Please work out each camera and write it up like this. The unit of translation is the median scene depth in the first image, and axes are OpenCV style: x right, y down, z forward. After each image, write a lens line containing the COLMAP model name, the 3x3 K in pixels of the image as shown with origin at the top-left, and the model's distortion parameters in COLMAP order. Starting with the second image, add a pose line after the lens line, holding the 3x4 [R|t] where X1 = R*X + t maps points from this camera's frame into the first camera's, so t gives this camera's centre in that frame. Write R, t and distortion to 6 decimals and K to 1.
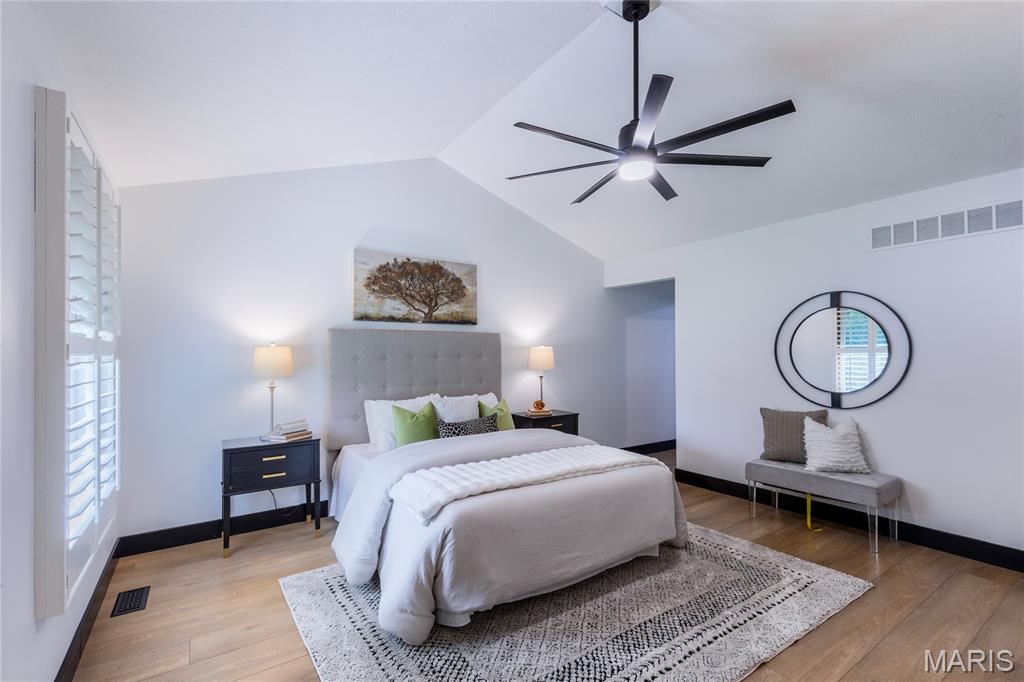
lens RADIAL K [[453.8, 0, 511.2], [0, 453.8, 350.5], [0, 0, 1]] dist [0.002035, 0.000218]
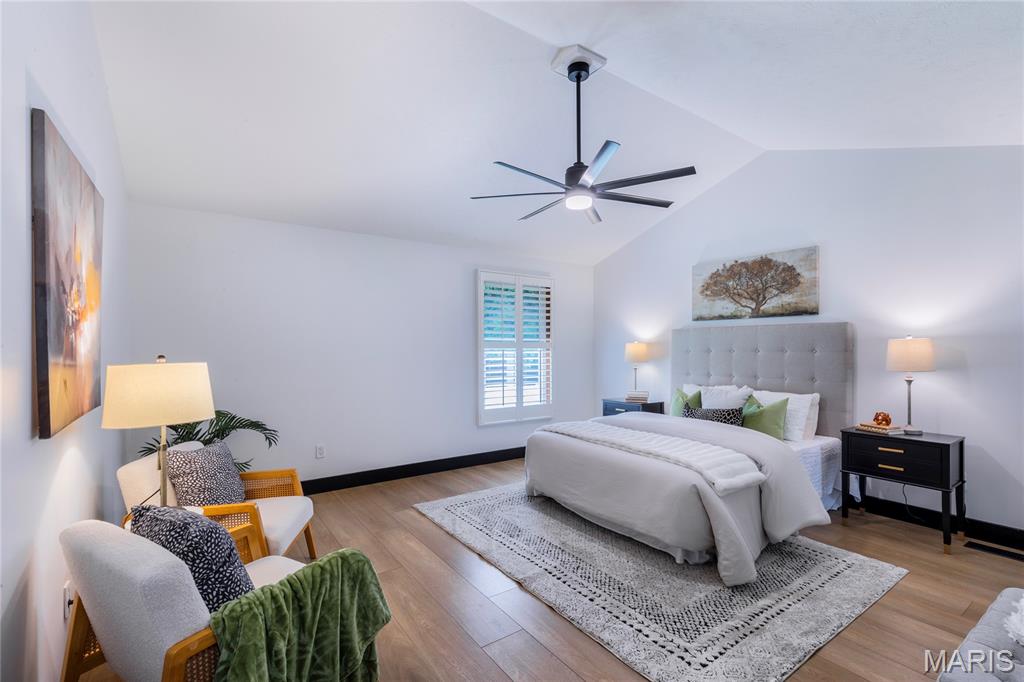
lens RADIAL K [[459.8, 0, 513.4], [0, 459.8, 346.2], [0, 0, 1]] dist [0.009136, 0.000300]
pose [[0.006051, 0.003623, -0.999975, 0.875015], [0.014407, 0.999889, 0.003710, -0.007981], [0.999878, -0.014429, 0.005998, 0.447786]]
